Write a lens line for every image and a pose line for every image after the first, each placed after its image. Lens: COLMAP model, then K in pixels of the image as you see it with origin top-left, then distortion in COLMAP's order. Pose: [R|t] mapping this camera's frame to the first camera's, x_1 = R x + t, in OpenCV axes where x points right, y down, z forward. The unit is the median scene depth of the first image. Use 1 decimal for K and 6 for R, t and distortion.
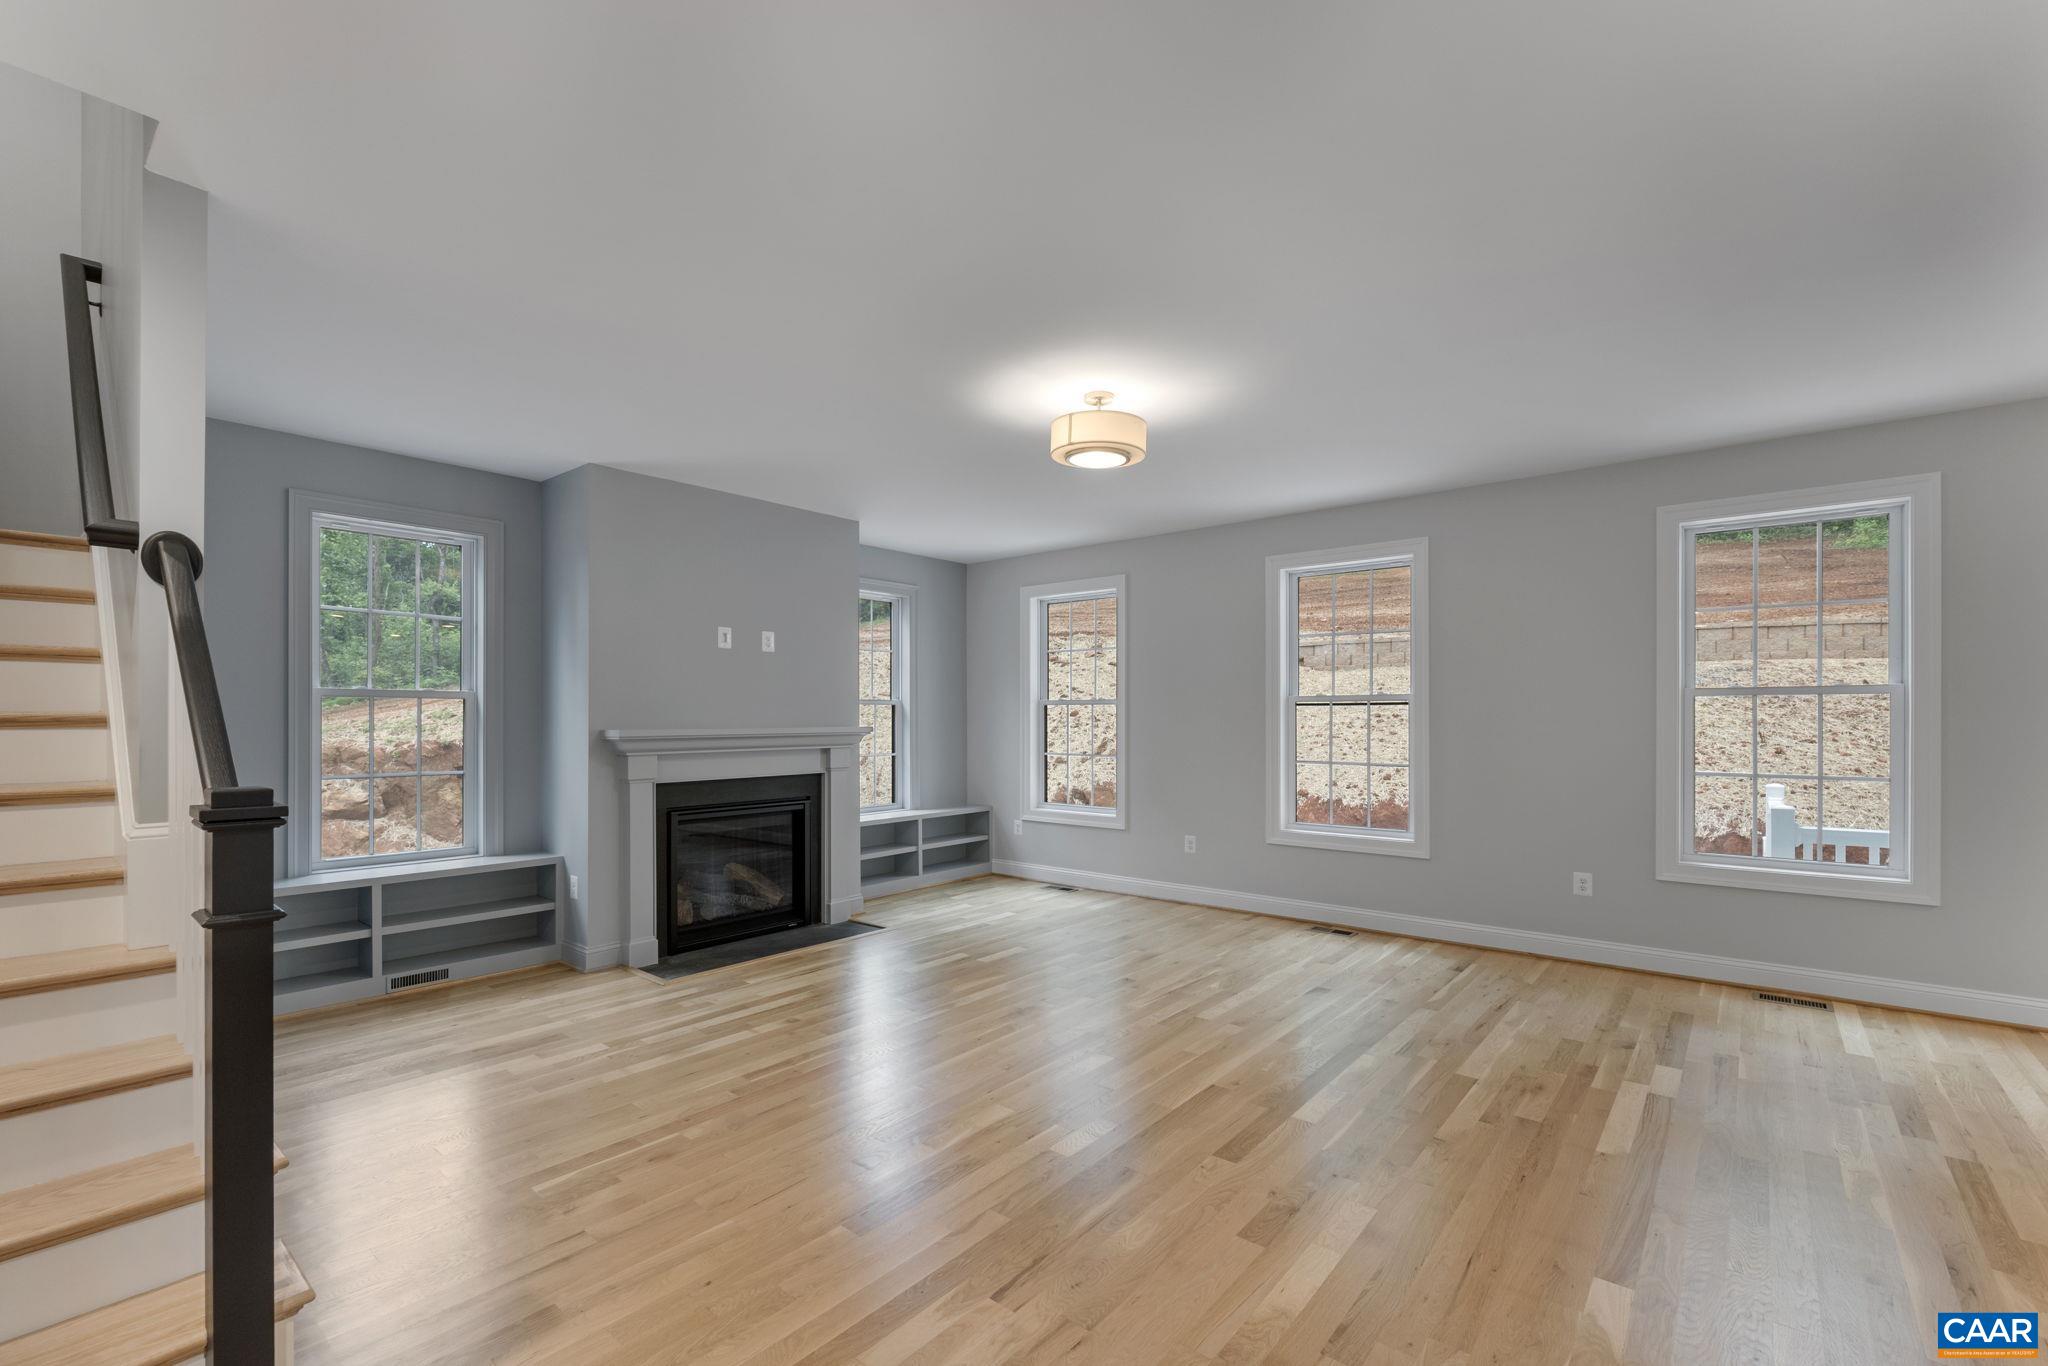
lens RADIAL K [[882.5, 0, 1018.8], [0, 882.5, 717.3], [0, 0, 1]] dist [-0.010643, -0.000919]
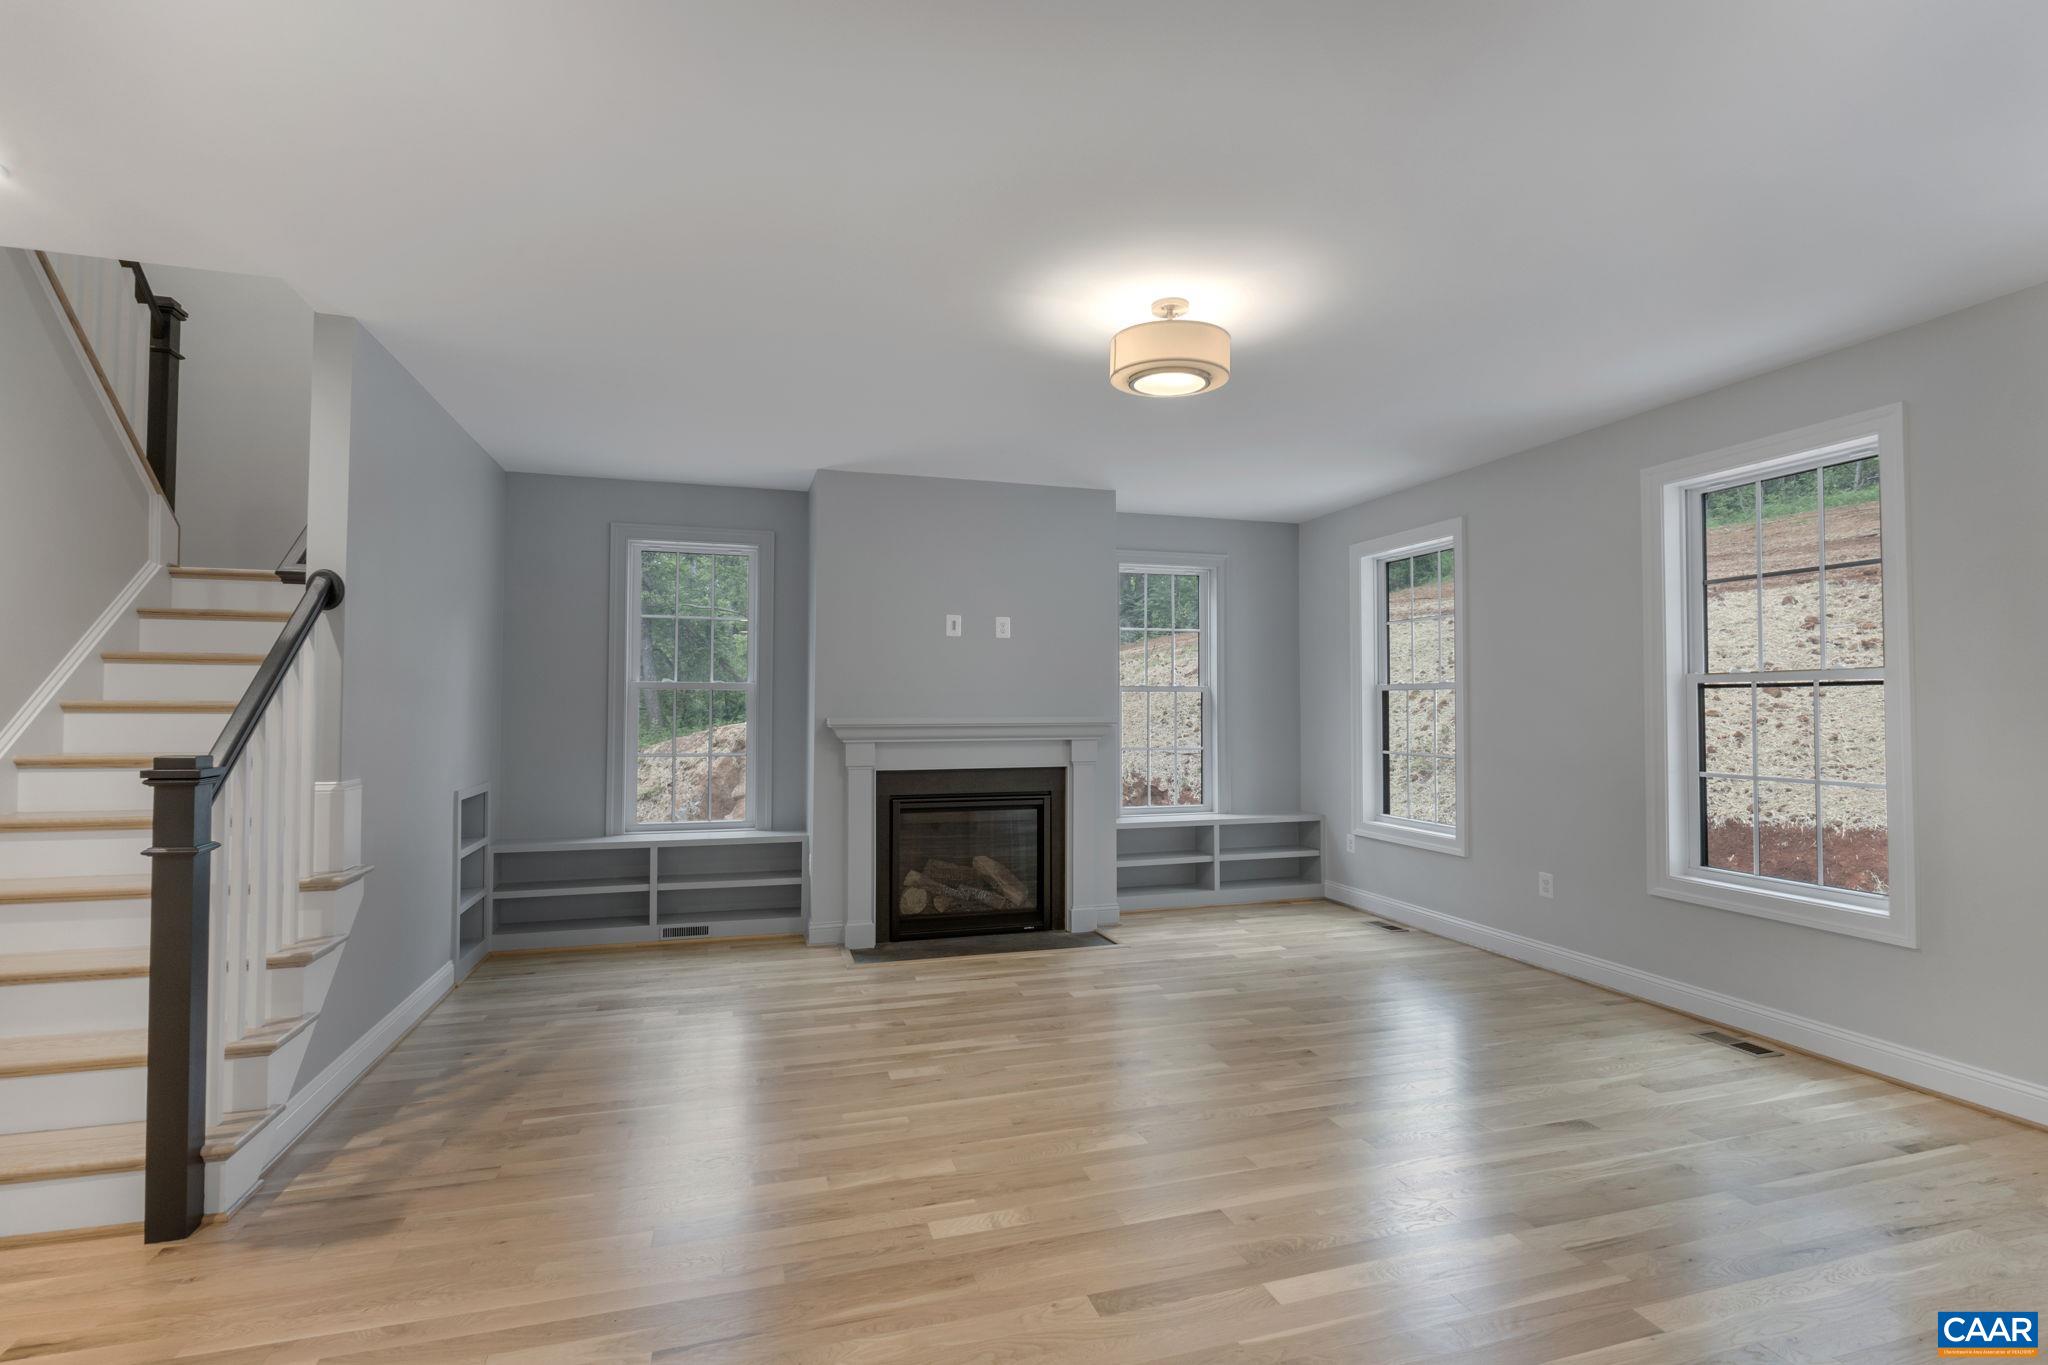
lens RADIAL K [[961.6, 0, 1025.8], [0, 961.6, 684.6], [0, 0, 1]] dist [-0.011426, 0.000784]
pose [[0.837158, -0.012136, -0.546827, 0.331928], [0.000079, 0.999756, -0.022067, -0.000721], [0.546962, 0.018431, 0.836955, 0.150778]]
